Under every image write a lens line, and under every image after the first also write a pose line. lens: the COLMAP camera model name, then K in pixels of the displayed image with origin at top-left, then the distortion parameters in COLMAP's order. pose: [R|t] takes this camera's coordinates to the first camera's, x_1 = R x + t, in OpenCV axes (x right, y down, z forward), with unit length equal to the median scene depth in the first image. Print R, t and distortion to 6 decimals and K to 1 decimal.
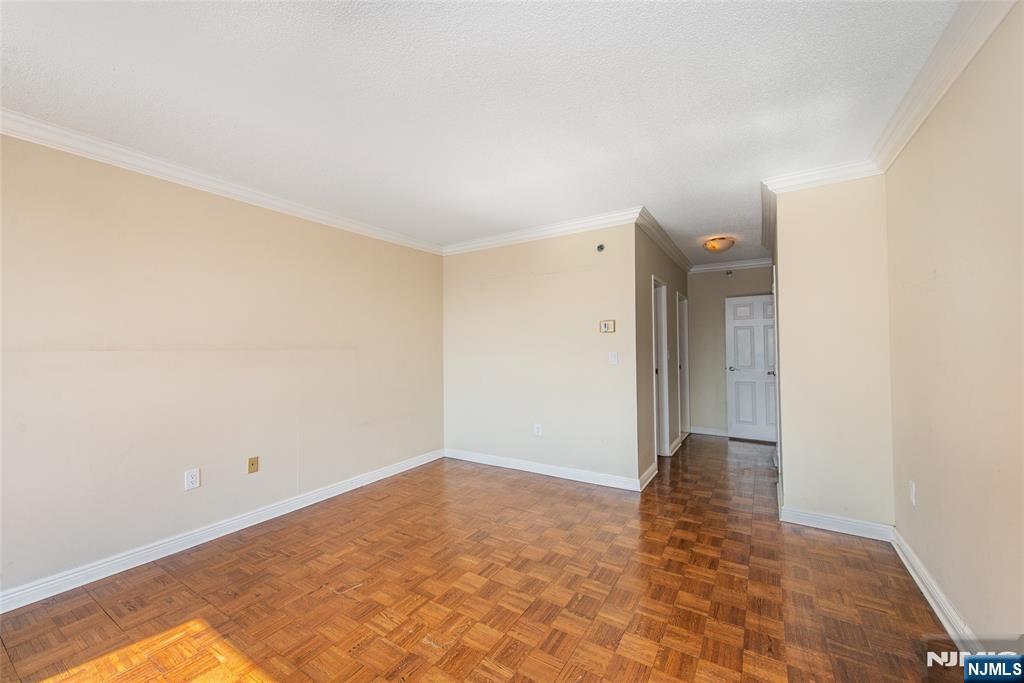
lens RADIAL K [[421.3, 0, 516.5], [0, 421.3, 341.7], [0, 0, 1]] dist [0.024275, -0.000295]
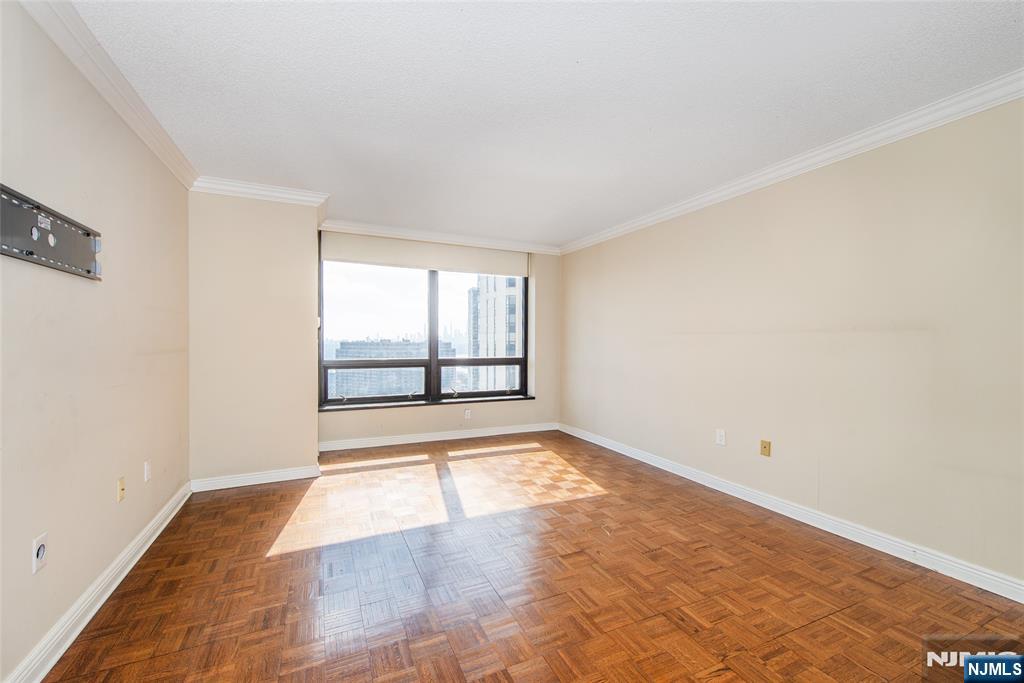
lens RADIAL K [[421.3, 0, 504.9], [0, 421.3, 340.2], [0, 0, 1]] dist [0.024275, -0.000295]
pose [[-0.578352, 0.000796, -0.815787, 0.629087], [0.008544, 0.999951, -0.005082, 0.039629], [0.815742, -0.009910, -0.578330, 1.228228]]
